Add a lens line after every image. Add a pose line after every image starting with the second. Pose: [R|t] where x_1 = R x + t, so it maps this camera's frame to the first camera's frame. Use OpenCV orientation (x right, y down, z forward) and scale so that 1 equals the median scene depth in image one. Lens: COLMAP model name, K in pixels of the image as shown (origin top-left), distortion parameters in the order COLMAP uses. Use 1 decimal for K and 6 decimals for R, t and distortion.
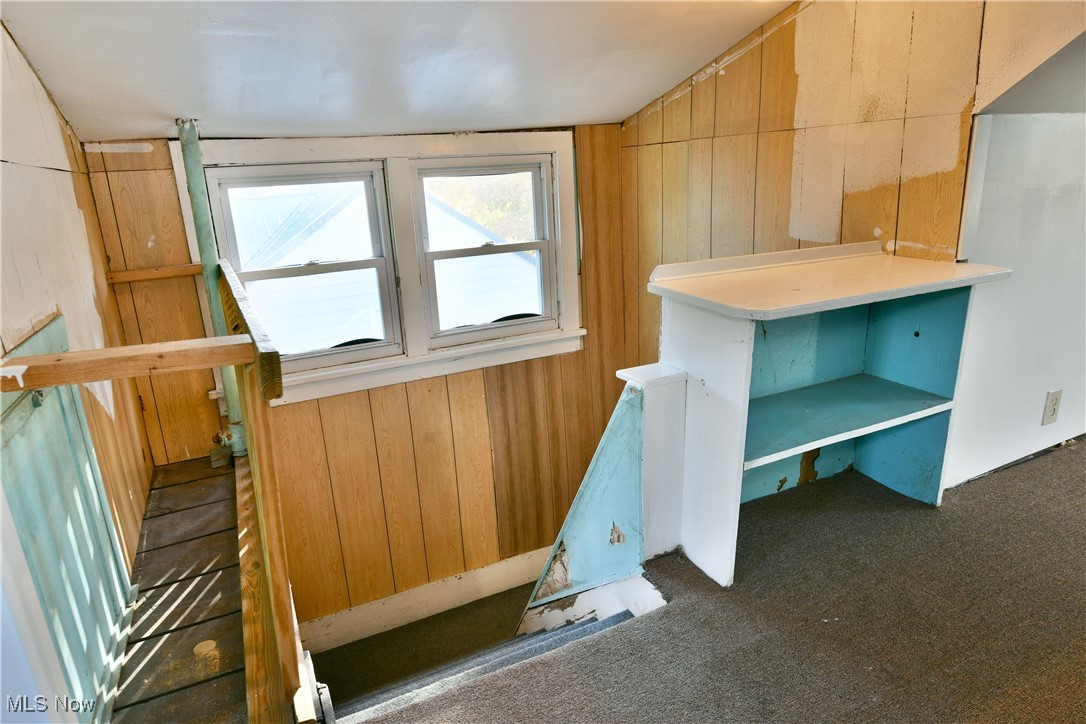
lens RADIAL K [[656.4, 0, 540.4], [0, 656.4, 362.8], [0, 0, 1]] dist [-0.014476, -0.003641]
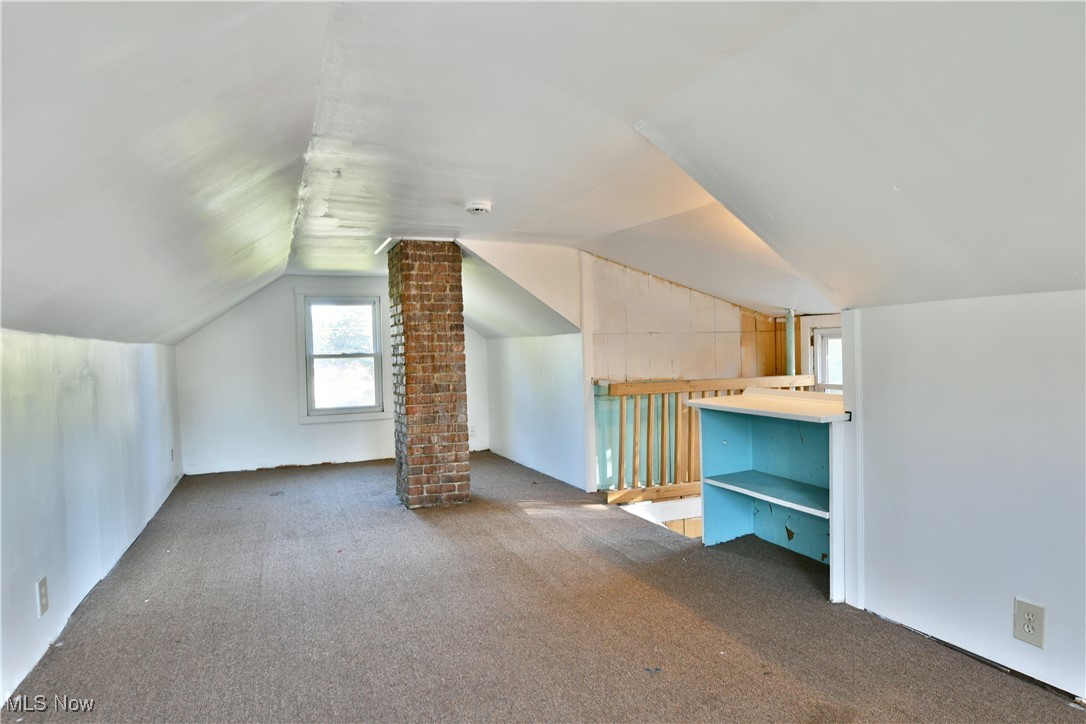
lens RADIAL K [[656.4, 0, 540.4], [0, 656.4, 362.8], [0, 0, 1]] dist [-0.014476, -0.003641]
pose [[-0.064965, 0.067543, -0.995599, 1.782822], [-0.259696, 0.962184, 0.082221, -0.173435], [0.963503, 0.263894, -0.044968, 0.371737]]
